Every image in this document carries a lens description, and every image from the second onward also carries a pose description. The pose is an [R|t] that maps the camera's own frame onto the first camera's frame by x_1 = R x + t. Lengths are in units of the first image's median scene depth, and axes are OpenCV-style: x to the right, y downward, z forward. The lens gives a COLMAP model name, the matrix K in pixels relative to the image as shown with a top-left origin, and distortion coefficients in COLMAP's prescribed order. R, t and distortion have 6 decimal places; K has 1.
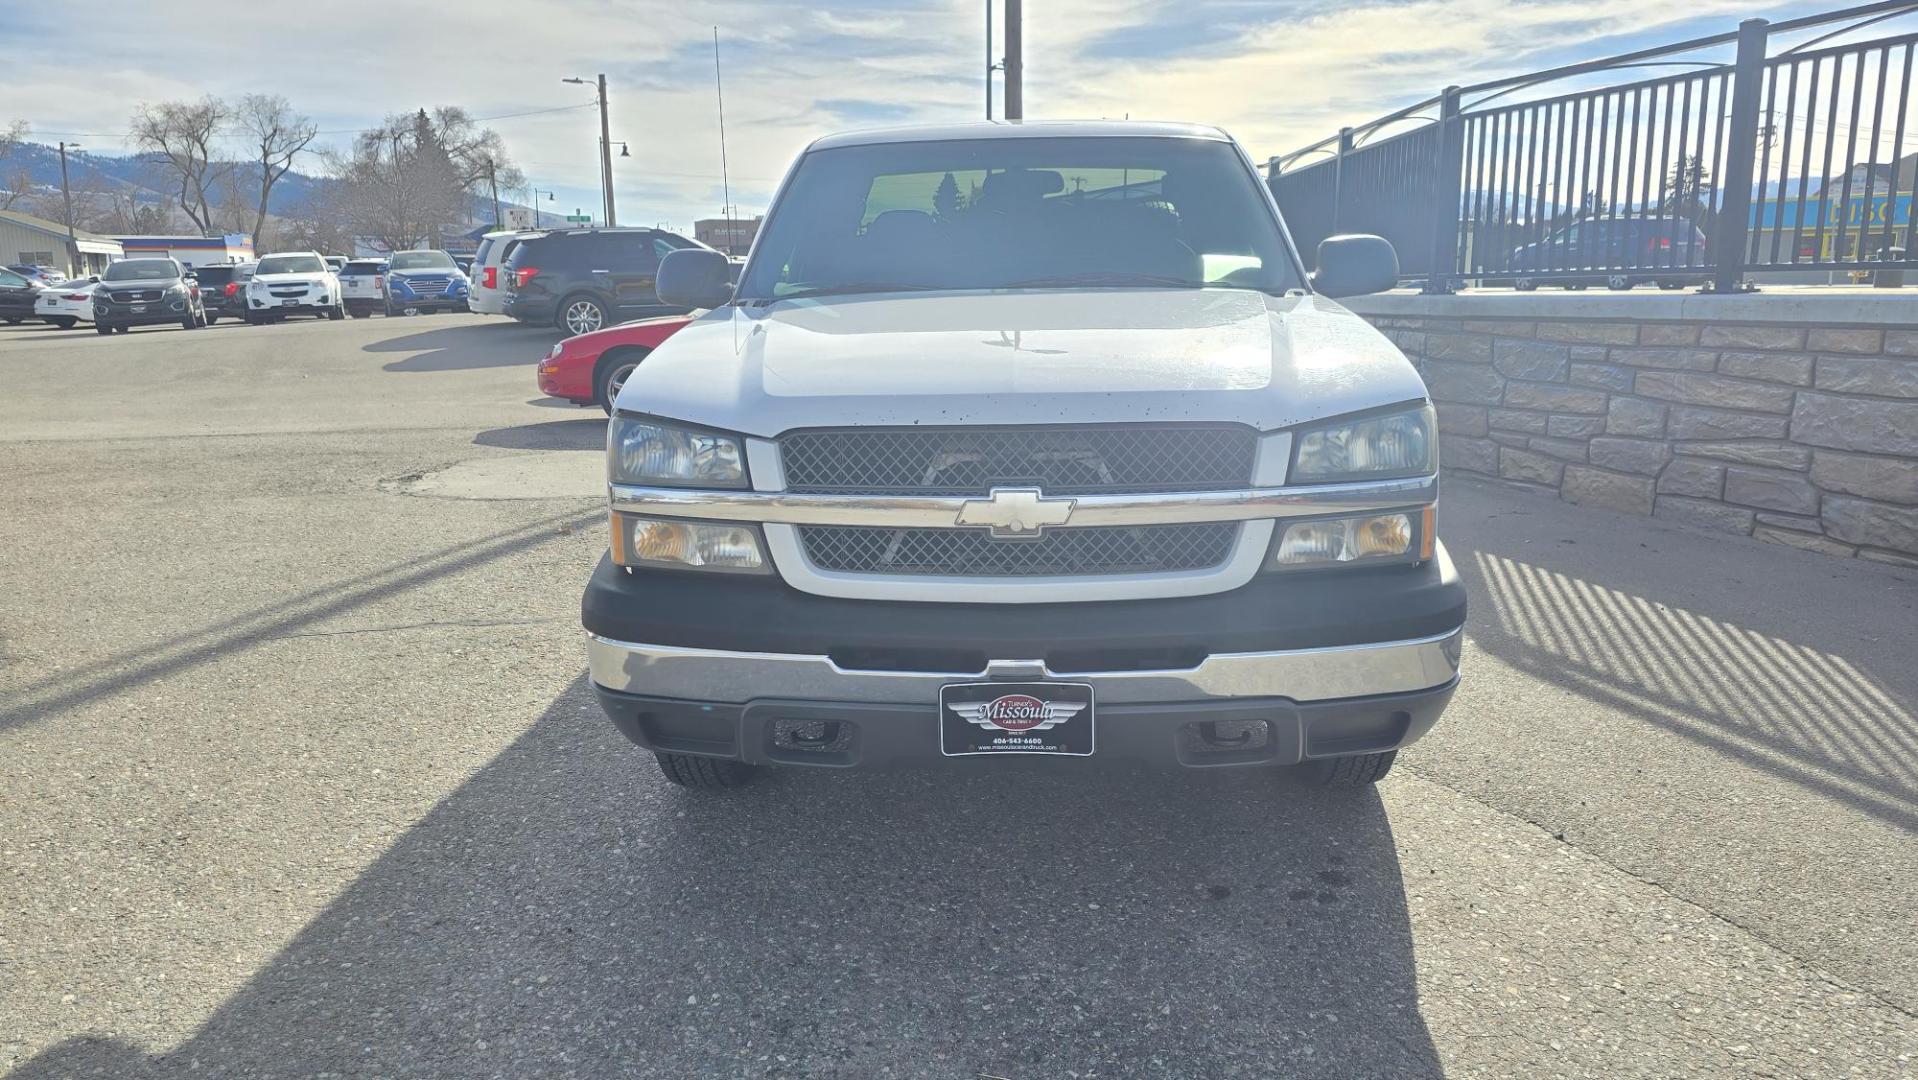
lens RADIAL K [[1312.0, 0, 971.6], [0, 1312.0, 530.3], [0, 0, 1]] dist [0.063008, -0.049381]
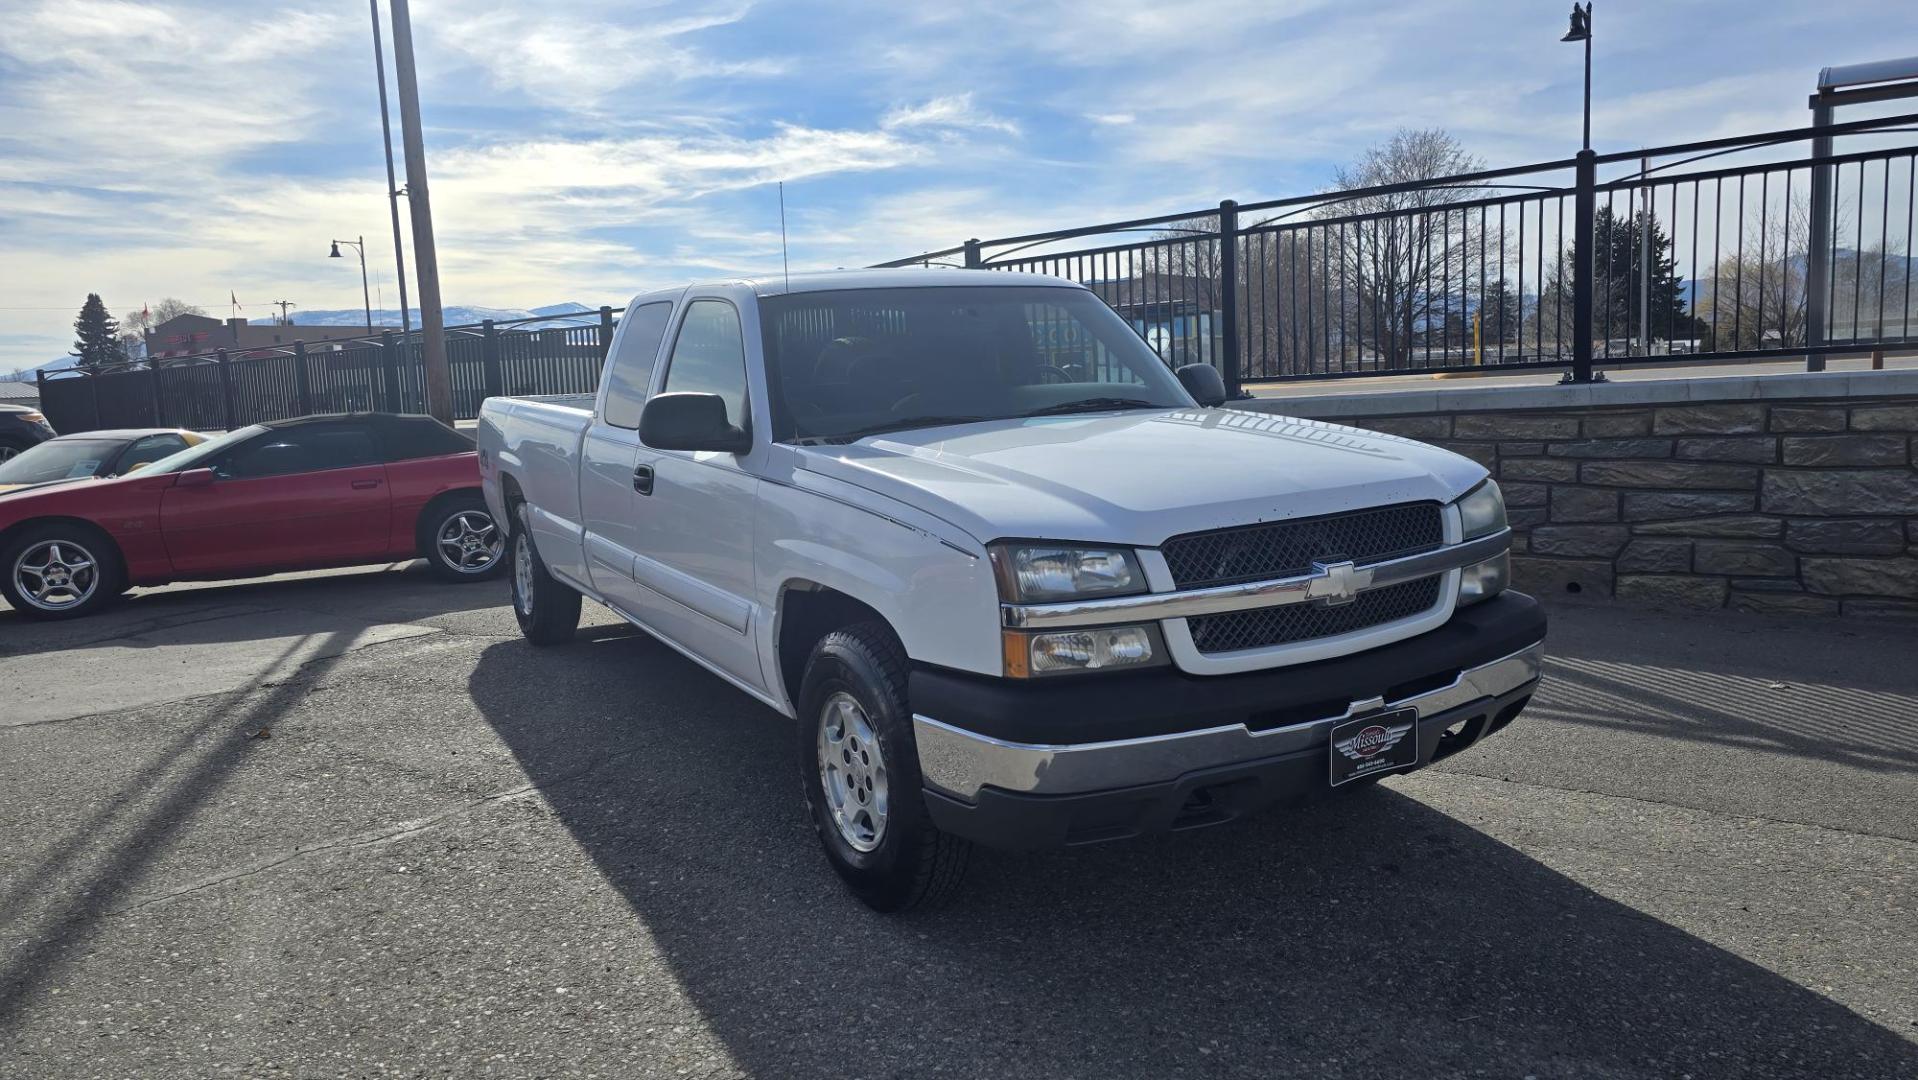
lens RADIAL K [[1312.0, 0, 967.8], [0, 1312.0, 534.2], [0, 0, 1]] dist [0.063008, -0.049381]
pose [[0.835156, -0.097341, 0.541332, -0.568179], [0.144325, 0.988511, -0.044910, -0.032925], [-0.530740, 0.115634, 0.839609, 0.070801]]
